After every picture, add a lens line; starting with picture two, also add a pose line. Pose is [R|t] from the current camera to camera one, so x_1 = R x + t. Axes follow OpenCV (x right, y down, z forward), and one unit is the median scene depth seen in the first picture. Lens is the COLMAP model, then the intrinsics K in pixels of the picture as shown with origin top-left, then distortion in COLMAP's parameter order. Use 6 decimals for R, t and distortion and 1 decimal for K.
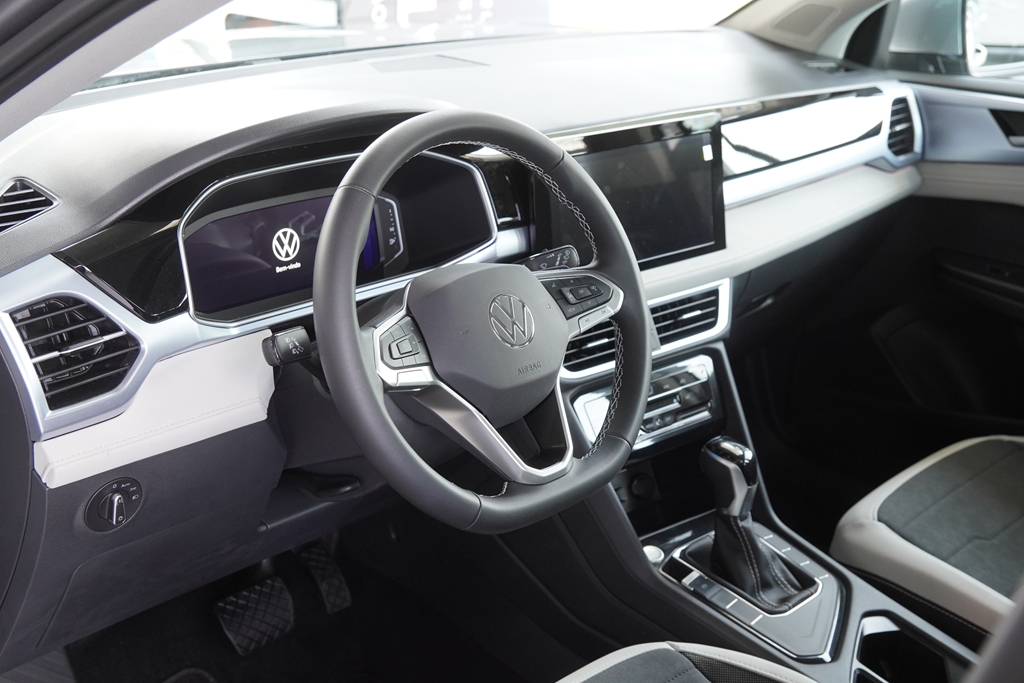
lens RADIAL K [[1254.2, 0, 512.0], [0, 1254.2, 341.5], [0, 0, 1]] dist [0.112978, 0.068933]
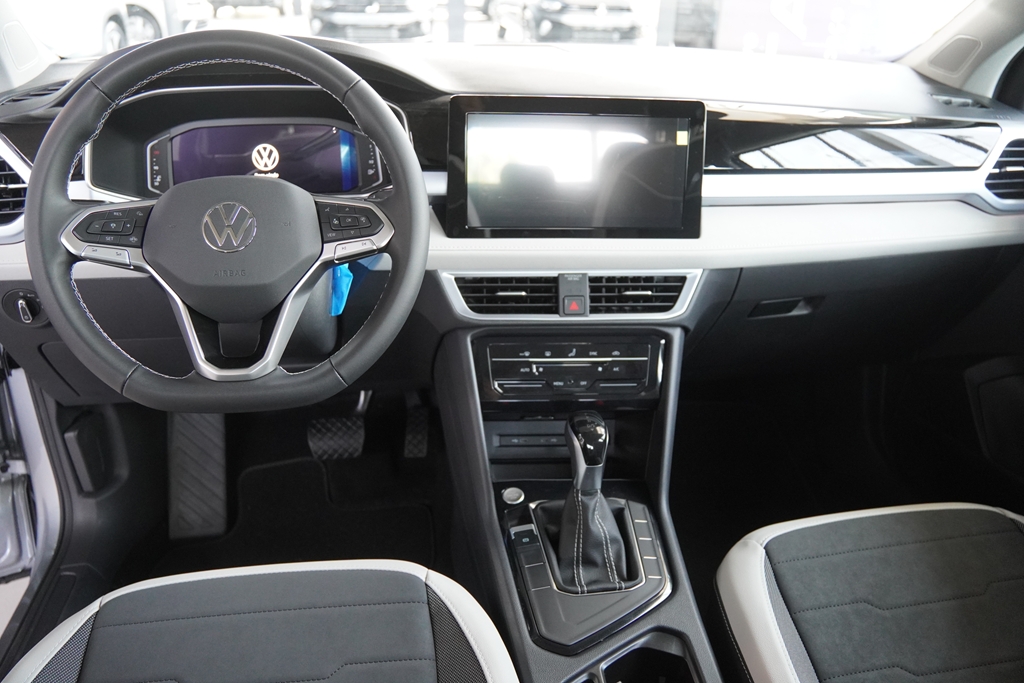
lens RADIAL K [[750.2, 0, 512.0], [0, 750.2, 341.5], [0, 0, 1]] dist [-0.141832, 0.106986]
pose [[0.812112, 0.251967, -0.526295, 0.386636], [-0.217270, 0.967680, 0.128018, -0.038468], [0.541542, 0.010383, 0.840610, 0.430452]]
